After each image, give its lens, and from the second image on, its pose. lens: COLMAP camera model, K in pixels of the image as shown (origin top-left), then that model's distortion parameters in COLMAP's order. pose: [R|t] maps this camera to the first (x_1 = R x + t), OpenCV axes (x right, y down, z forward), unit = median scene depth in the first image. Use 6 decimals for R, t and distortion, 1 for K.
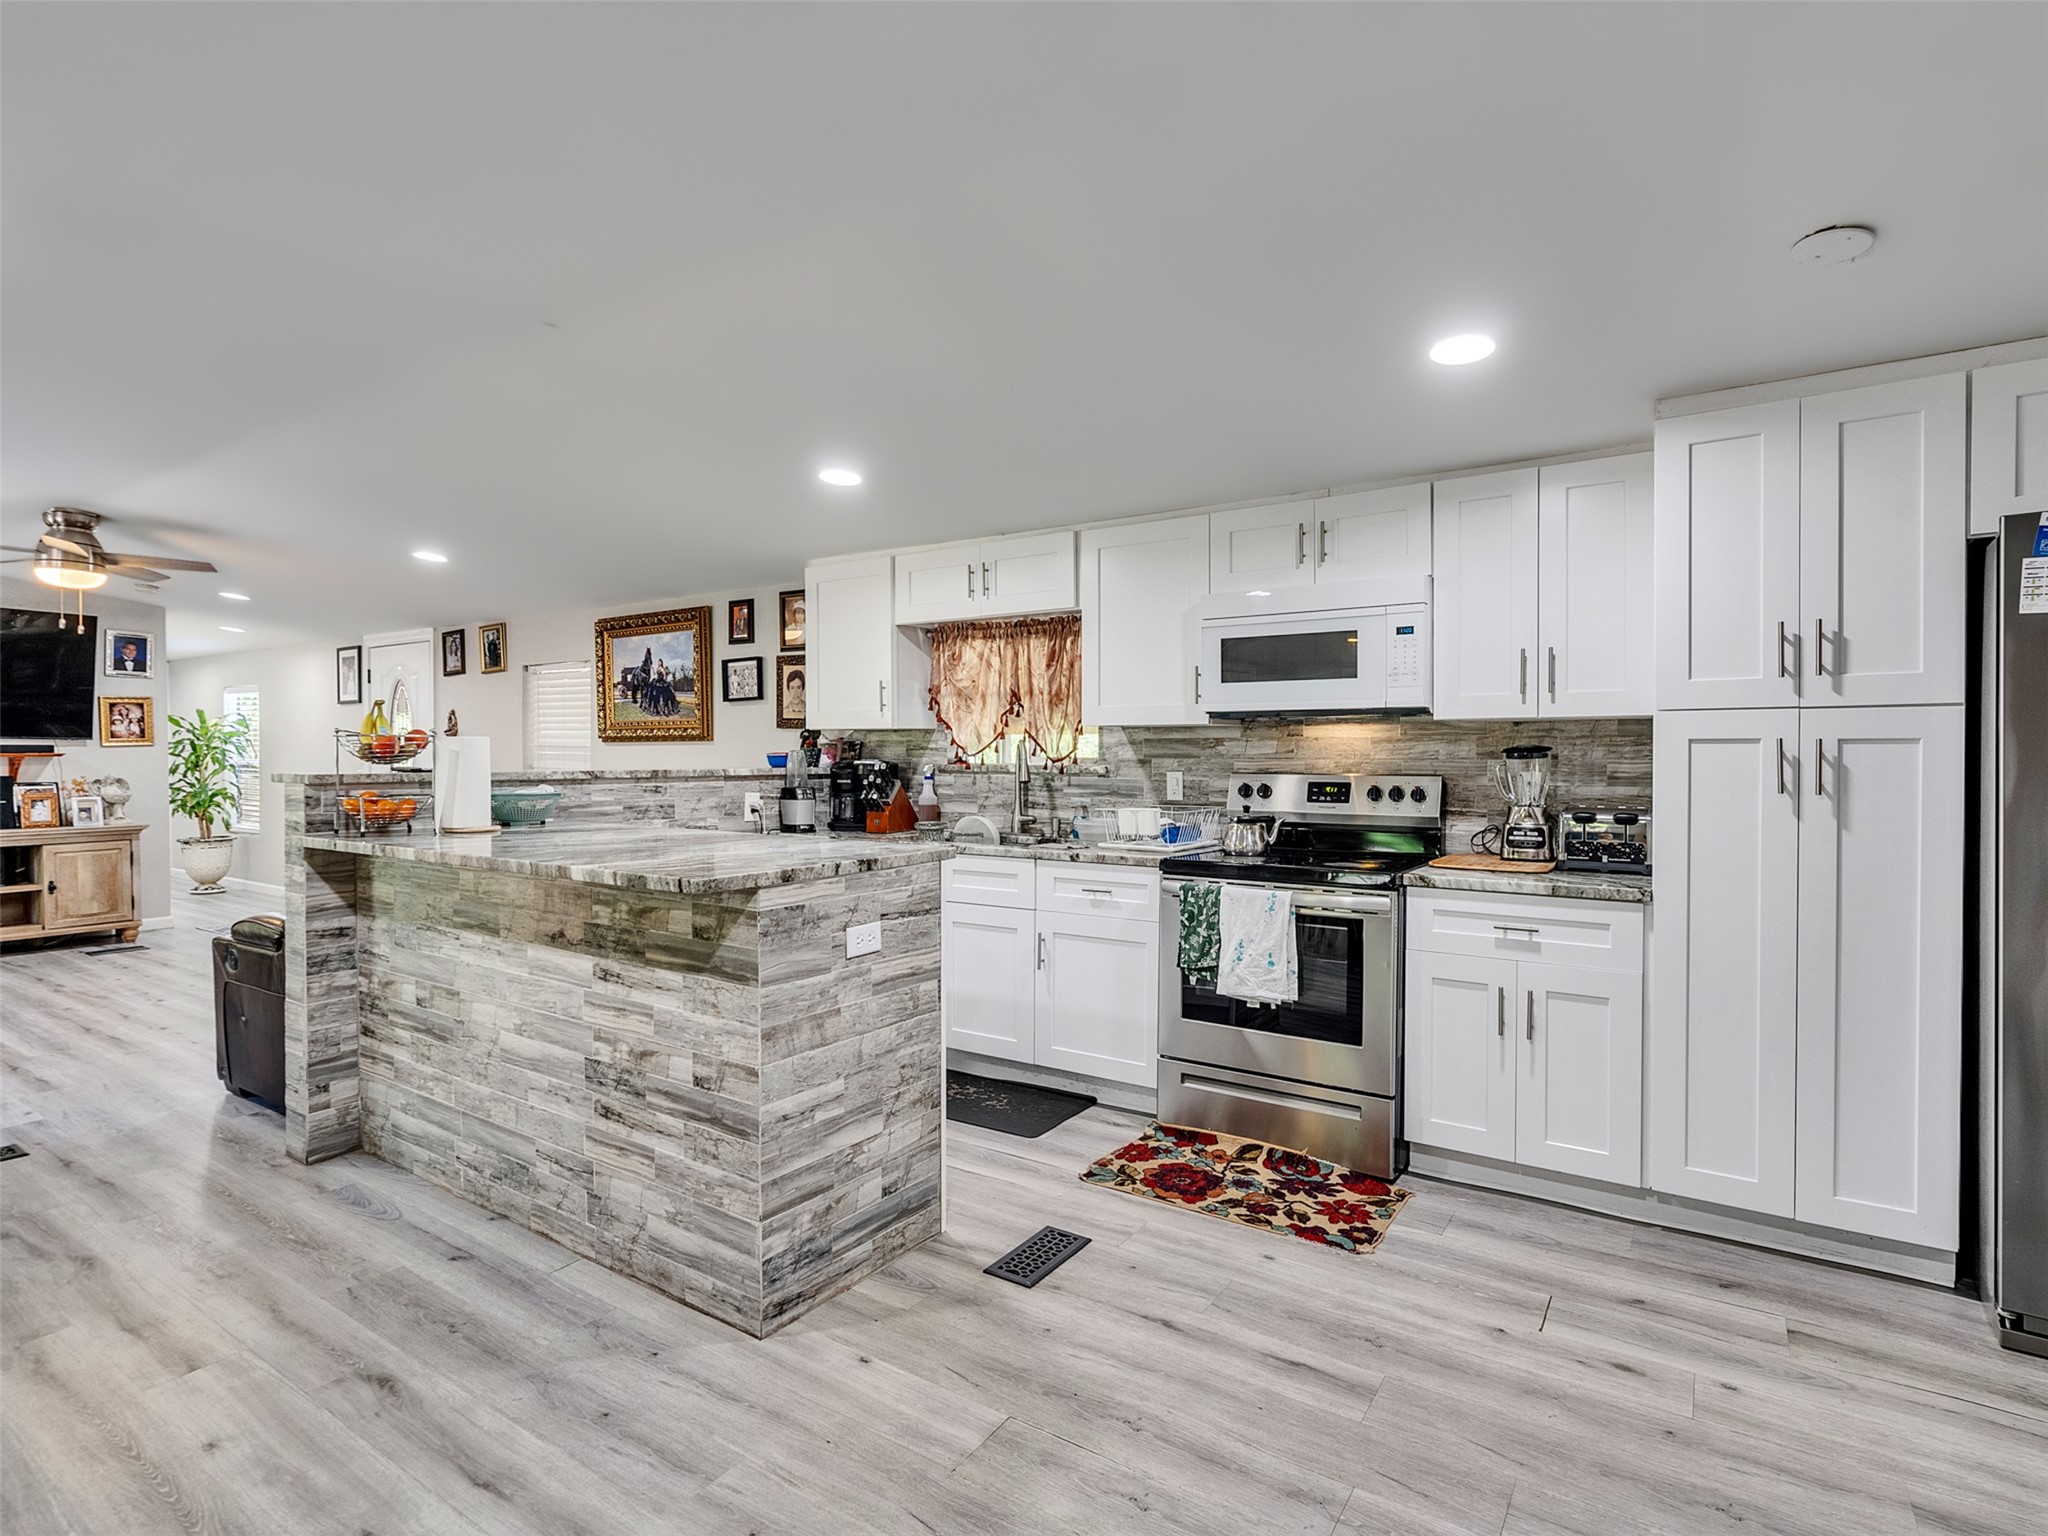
lens RADIAL K [[1045.3, 0, 1013.0], [0, 1045.3, 767.7], [0, 0, 1]] dist [-0.007184, 0.004603]
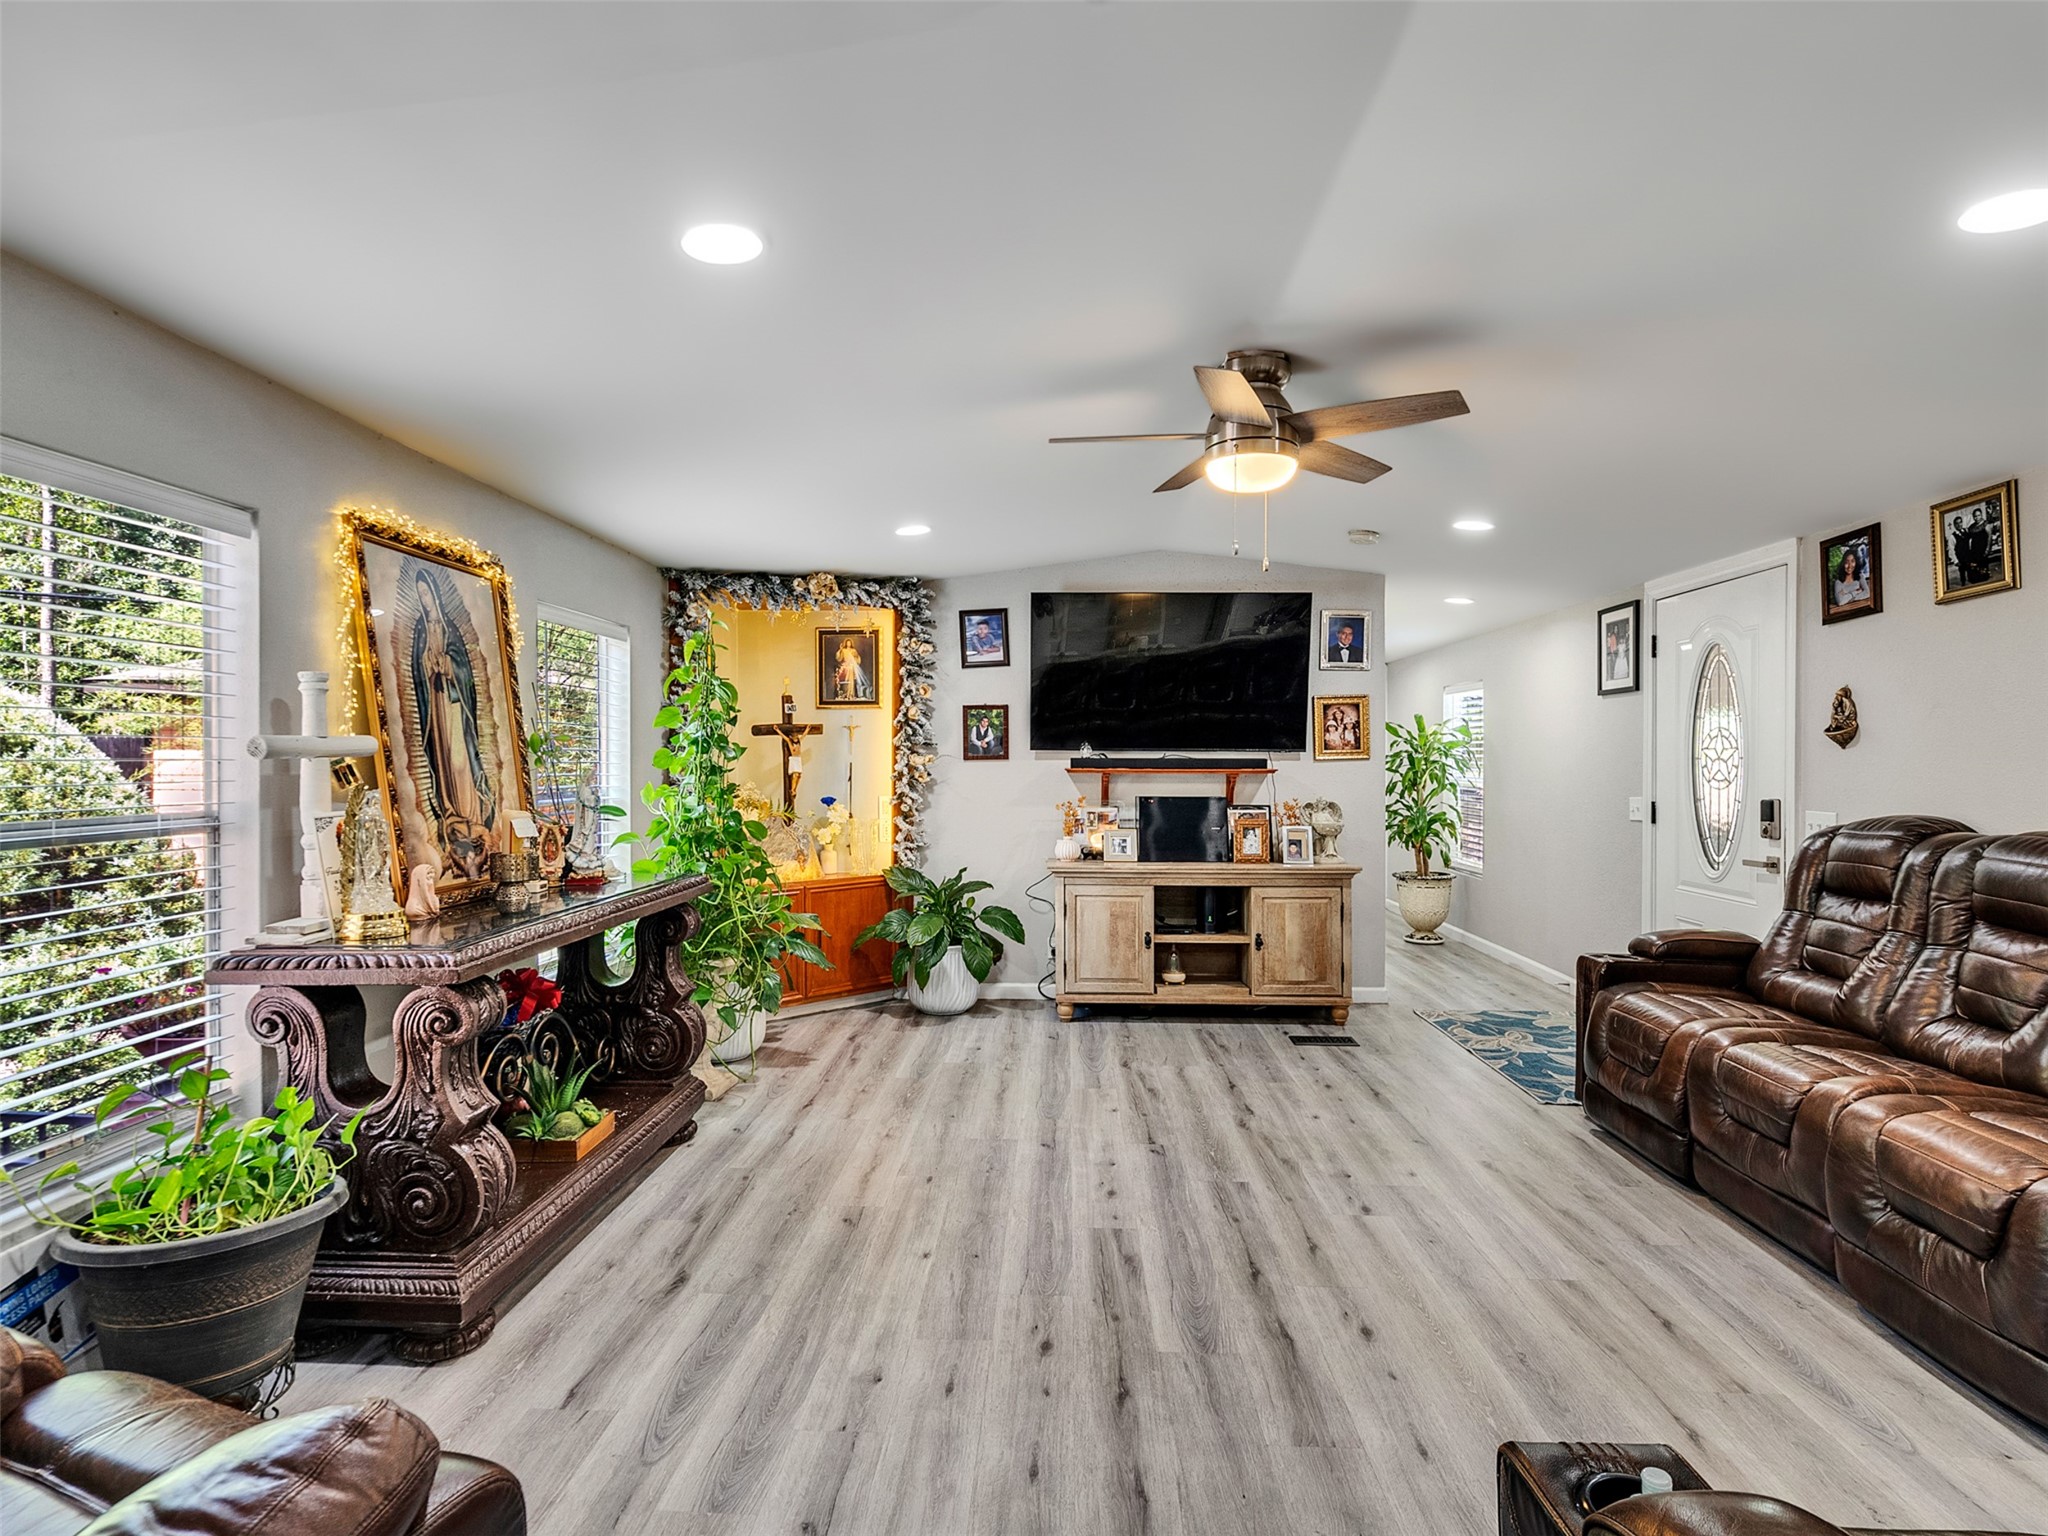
lens RADIAL K [[1045.3, 0, 1009.3], [0, 1045.3, 768.3], [0, 0, 1]] dist [-0.007184, 0.004603]
pose [[0.517155, 0.004192, -0.855882, -0.677898], [-0.014932, 0.999880, -0.004125, -0.016746], [0.855762, 0.014913, 0.517155, 0.838741]]
